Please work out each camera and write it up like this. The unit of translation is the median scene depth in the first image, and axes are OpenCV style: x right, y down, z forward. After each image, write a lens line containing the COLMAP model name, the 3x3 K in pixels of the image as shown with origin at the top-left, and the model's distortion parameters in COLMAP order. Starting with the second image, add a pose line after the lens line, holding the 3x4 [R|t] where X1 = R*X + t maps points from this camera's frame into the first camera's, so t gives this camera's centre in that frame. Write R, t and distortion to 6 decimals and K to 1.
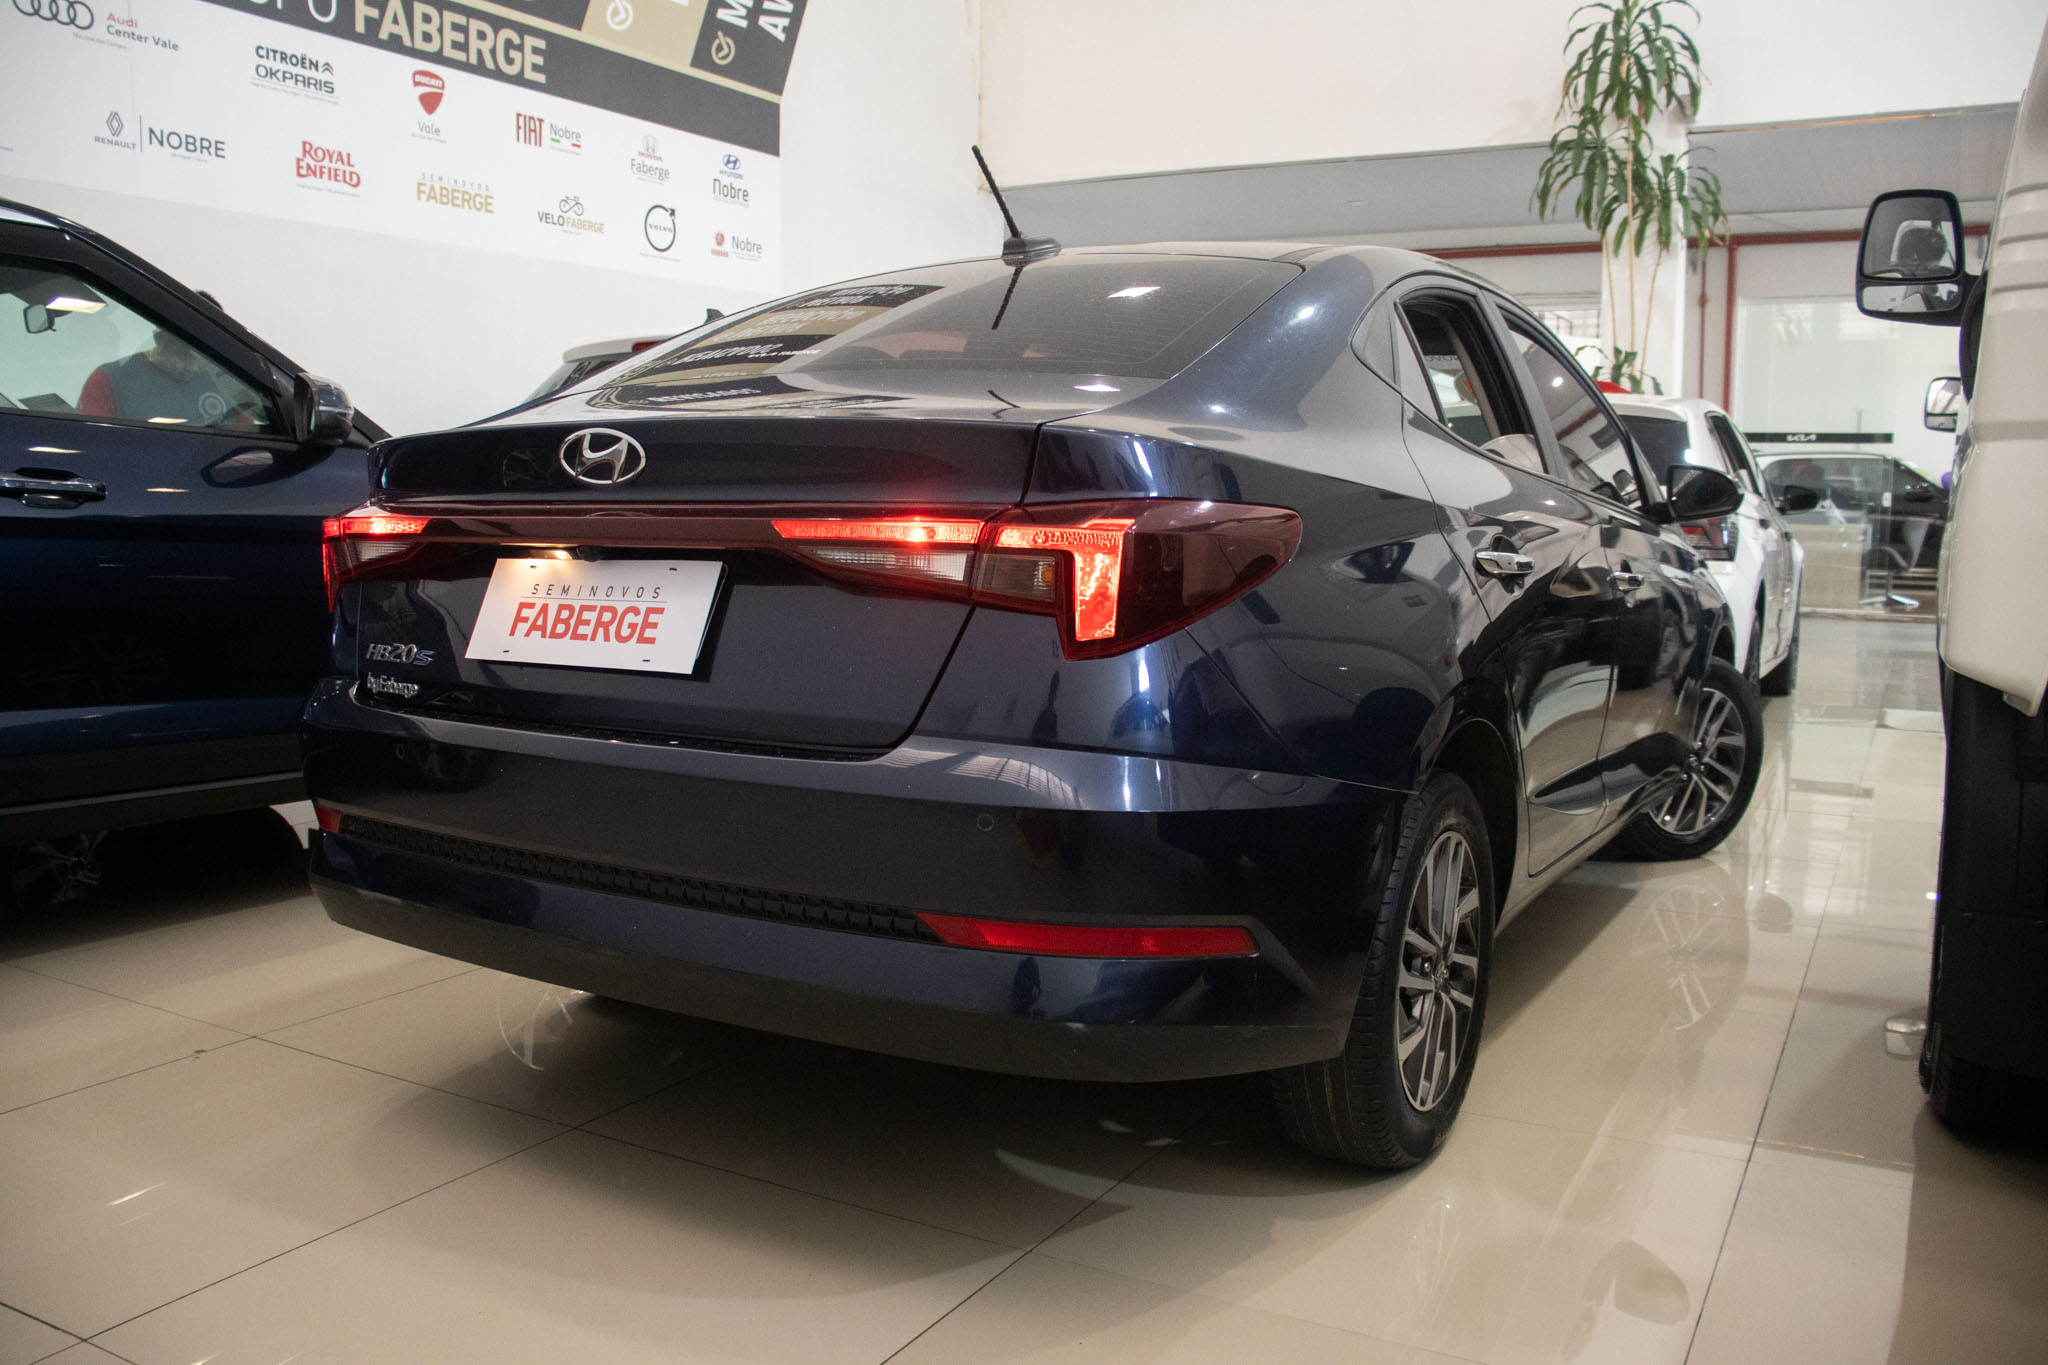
lens RADIAL K [[1680.6, 0, 1011.7], [0, 1680.6, 683.4], [0, 0, 1]] dist [-0.159661, 0.056796]
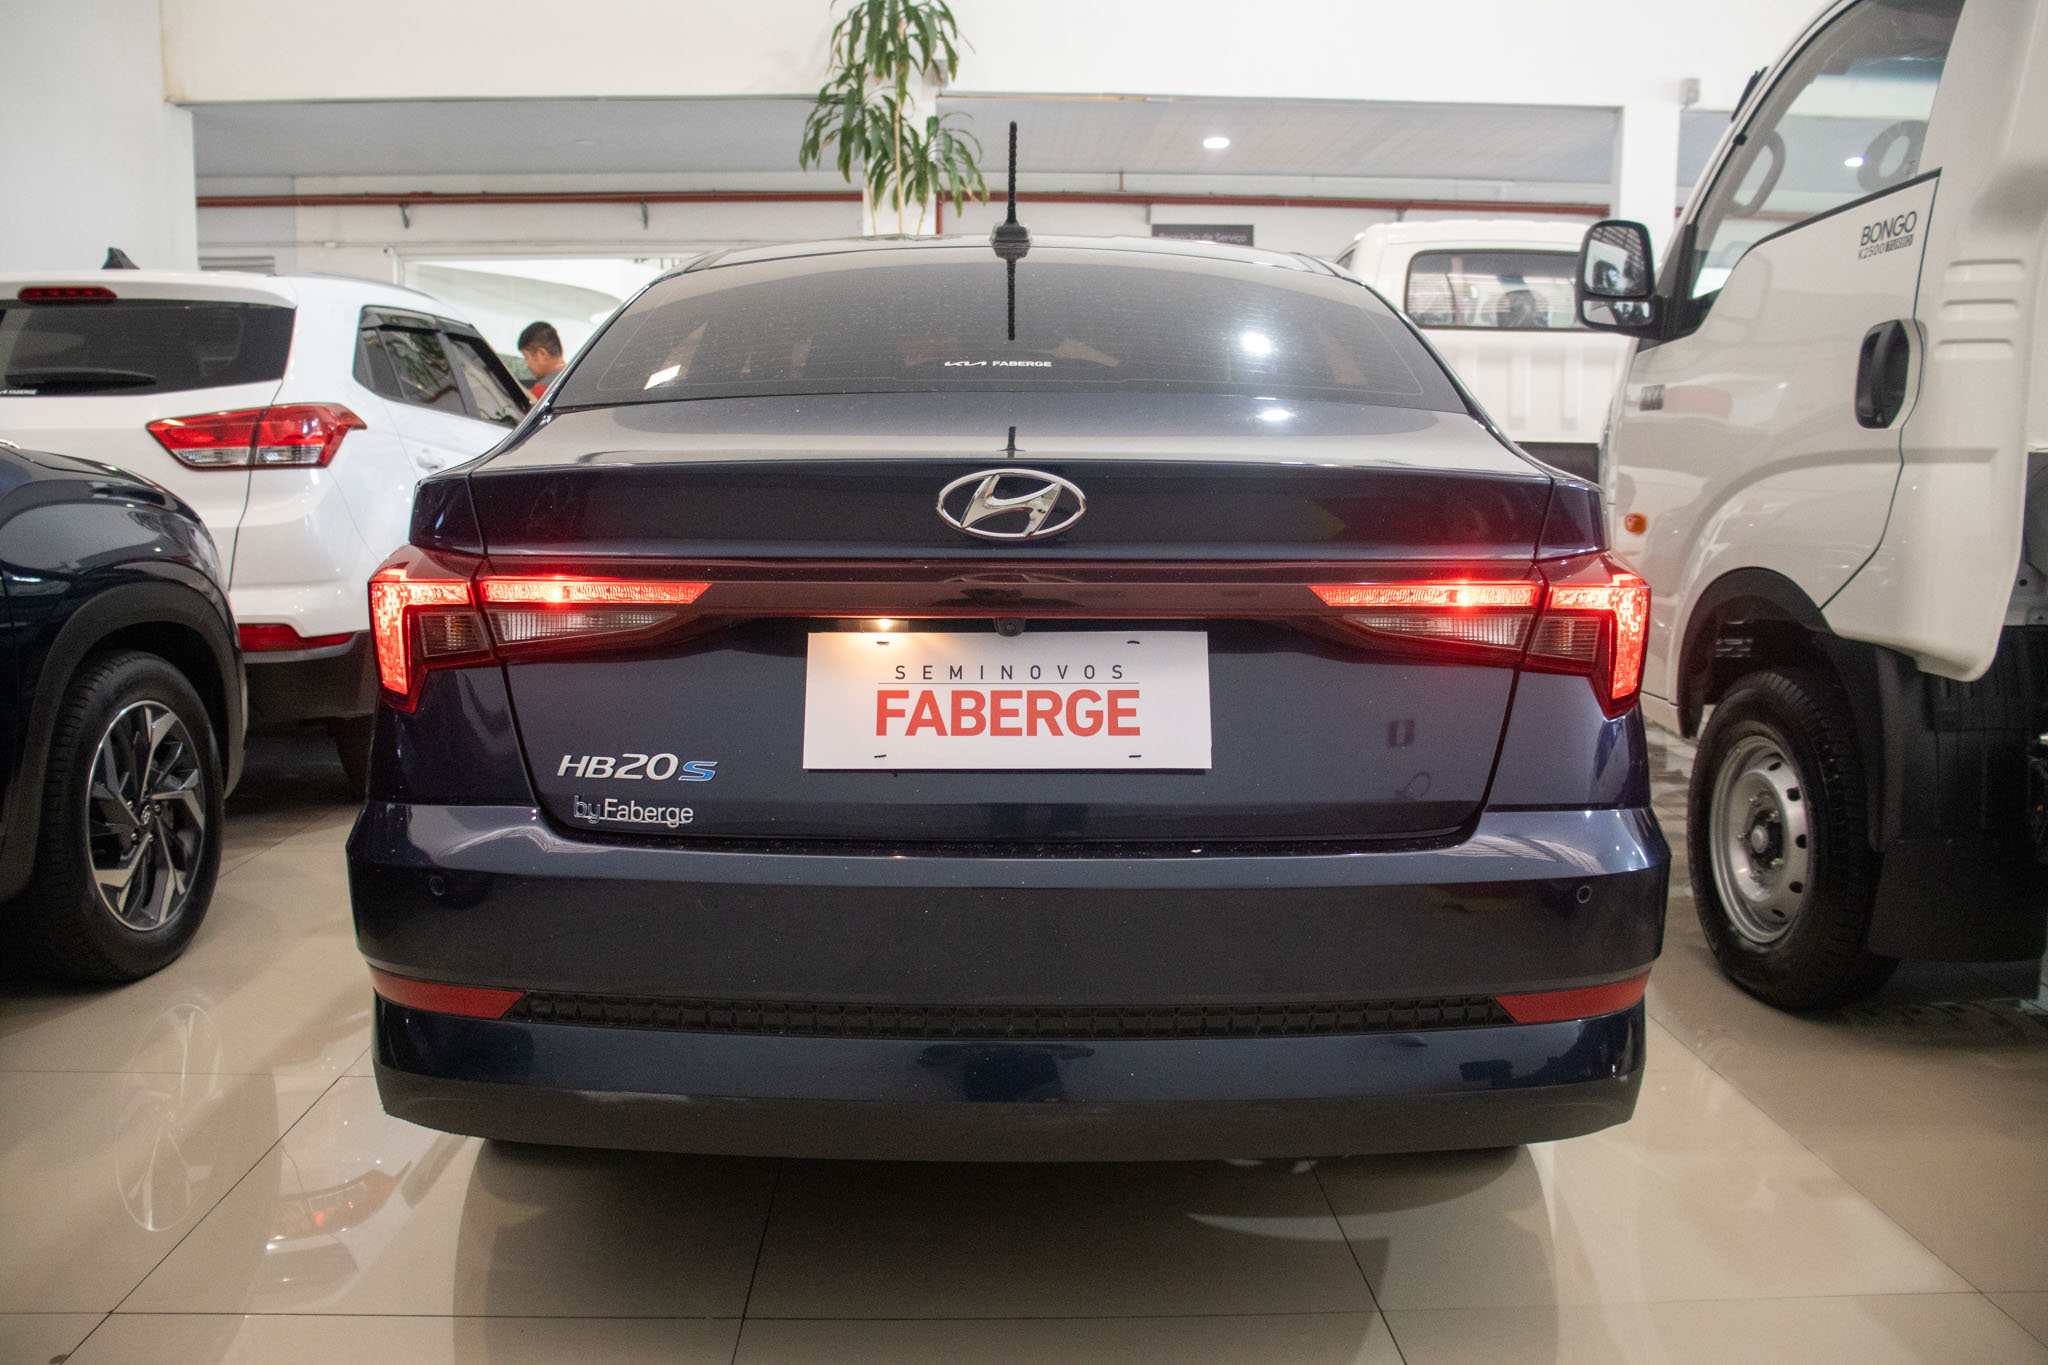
lens RADIAL K [[1680.6, 0, 1035.3], [0, 1680.6, 685.4], [0, 0, 1]] dist [-0.159661, 0.056796]
pose [[0.846450, -0.077238, 0.526836, -0.657097], [0.056077, 0.996852, 0.056049, -0.092502], [-0.529507, -0.017899, 0.848117, 0.301267]]
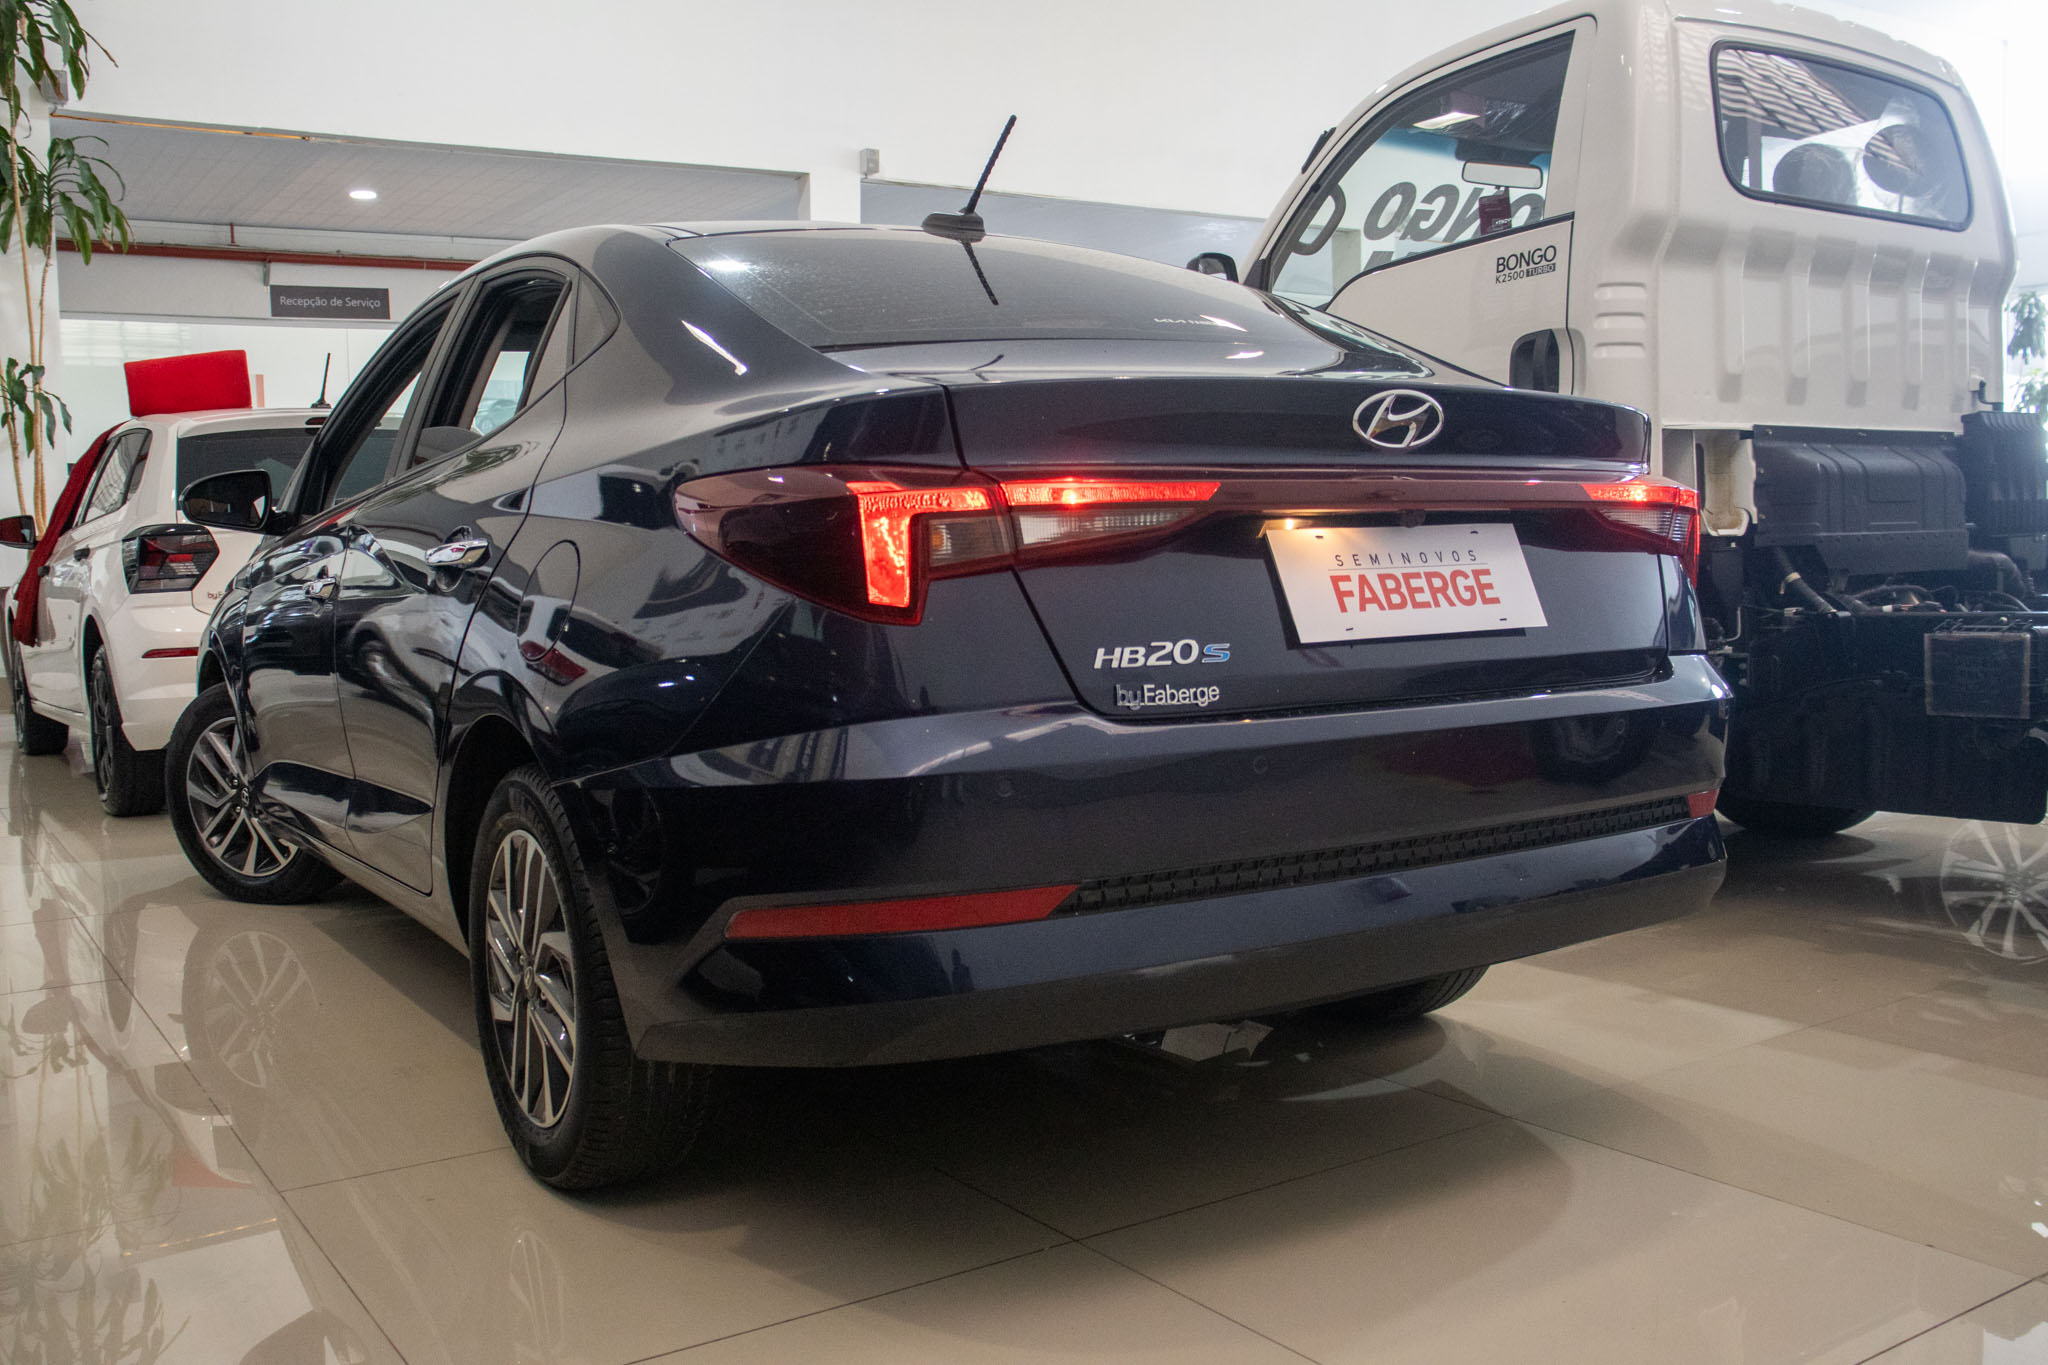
lens RADIAL K [[1859.9, 0, 1021.0], [0, 1859.9, 699.2], [0, 0, 1]] dist [-0.069529, 0.000000]
pose [[0.429265, -0.087100, 0.898969, -1.297585], [0.121342, 0.991877, 0.038160, -0.041963], [-0.894990, 0.092702, 0.436347, 0.728090]]
